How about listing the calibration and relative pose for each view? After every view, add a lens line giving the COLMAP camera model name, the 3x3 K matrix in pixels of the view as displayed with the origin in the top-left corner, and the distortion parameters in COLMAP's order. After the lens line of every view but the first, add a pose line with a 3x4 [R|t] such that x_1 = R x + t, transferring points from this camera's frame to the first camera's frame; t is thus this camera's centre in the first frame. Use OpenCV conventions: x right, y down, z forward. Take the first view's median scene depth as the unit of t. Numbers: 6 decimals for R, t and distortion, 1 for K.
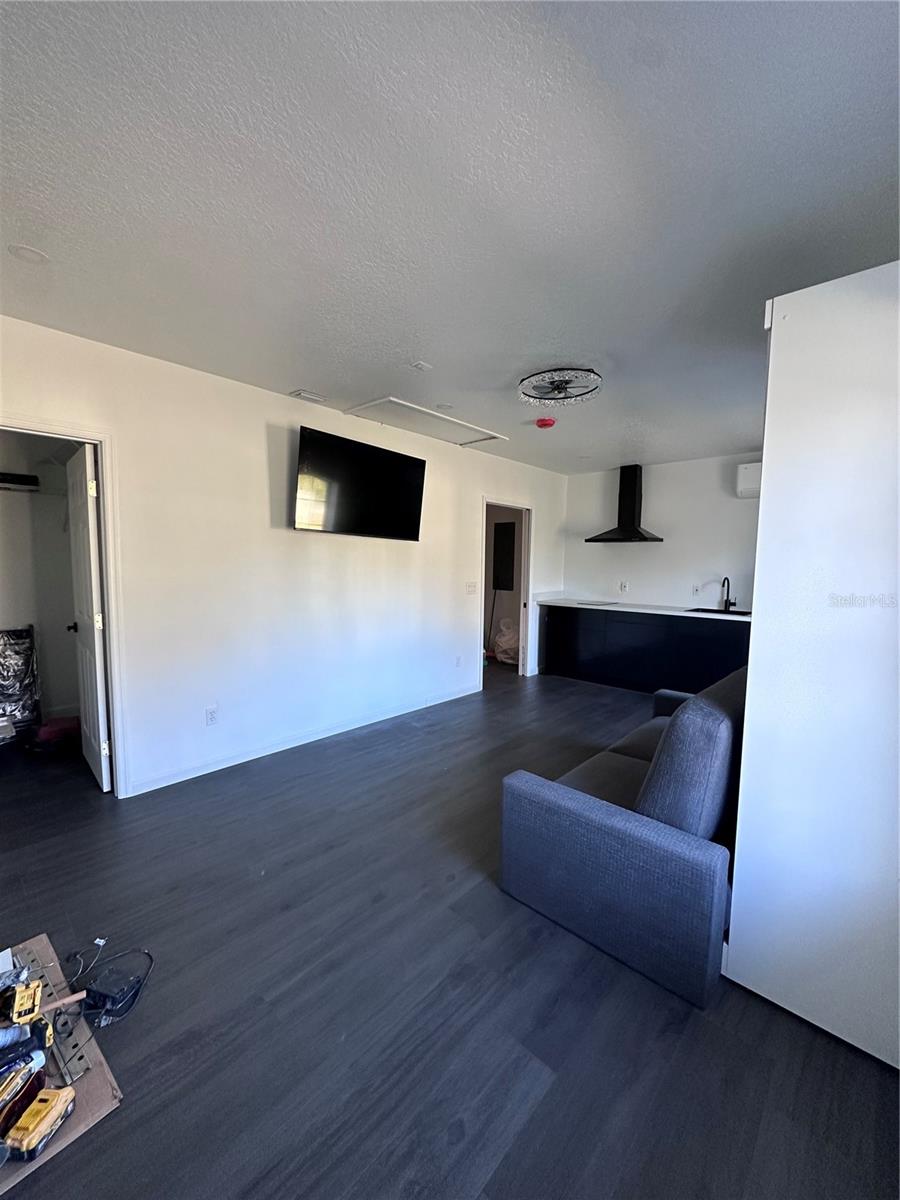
lens RADIAL K [[475.5, 0, 450.0], [0, 475.5, 600.0], [0, 0, 1]] dist [0.000131, 0.000024]
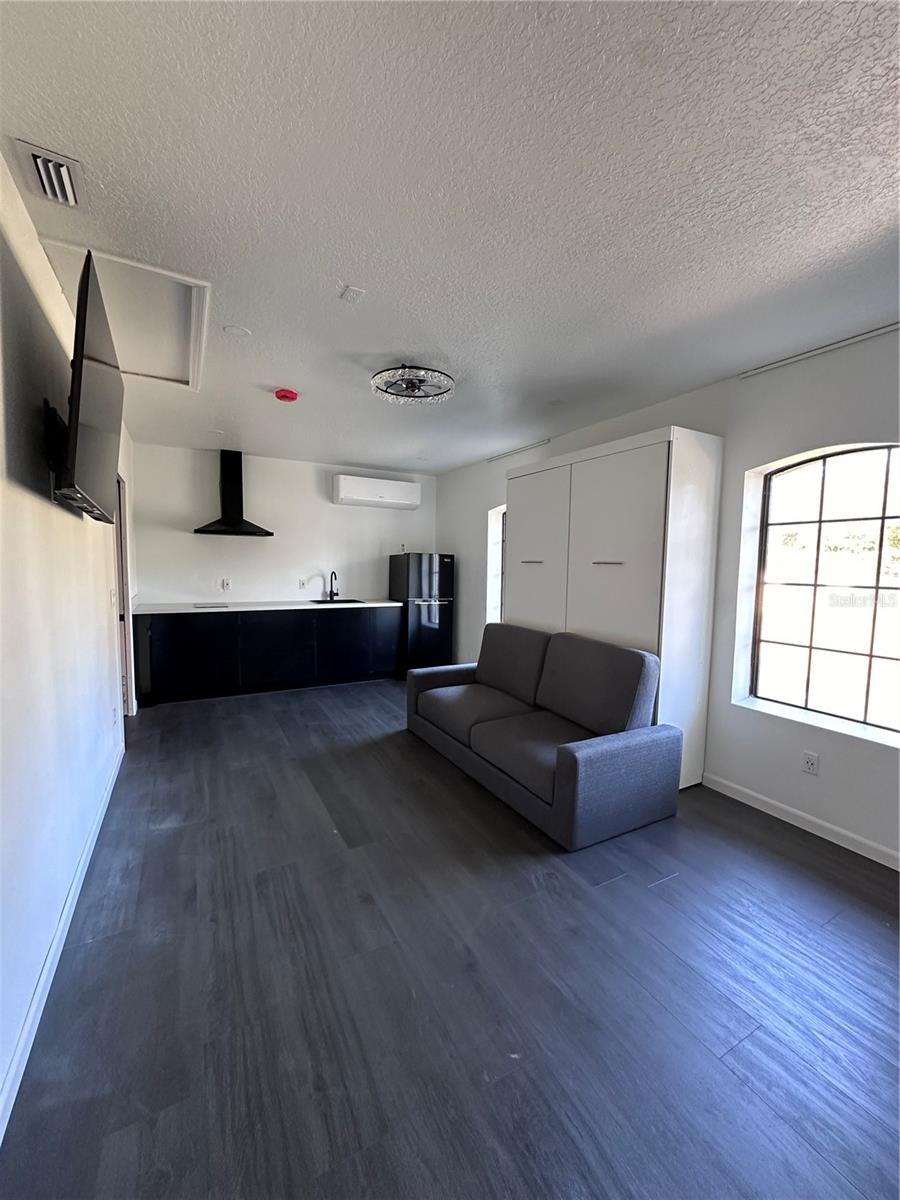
lens RADIAL K [[475.5, 0, 450.0], [0, 475.5, 600.0], [0, 0, 1]] dist [0.000131, 0.000024]
pose [[0.320033, -0.084495, 0.943631, -0.387793], [0.063691, 0.995681, 0.067555, -0.035878], [-0.945263, 0.038481, 0.324032, 0.335948]]
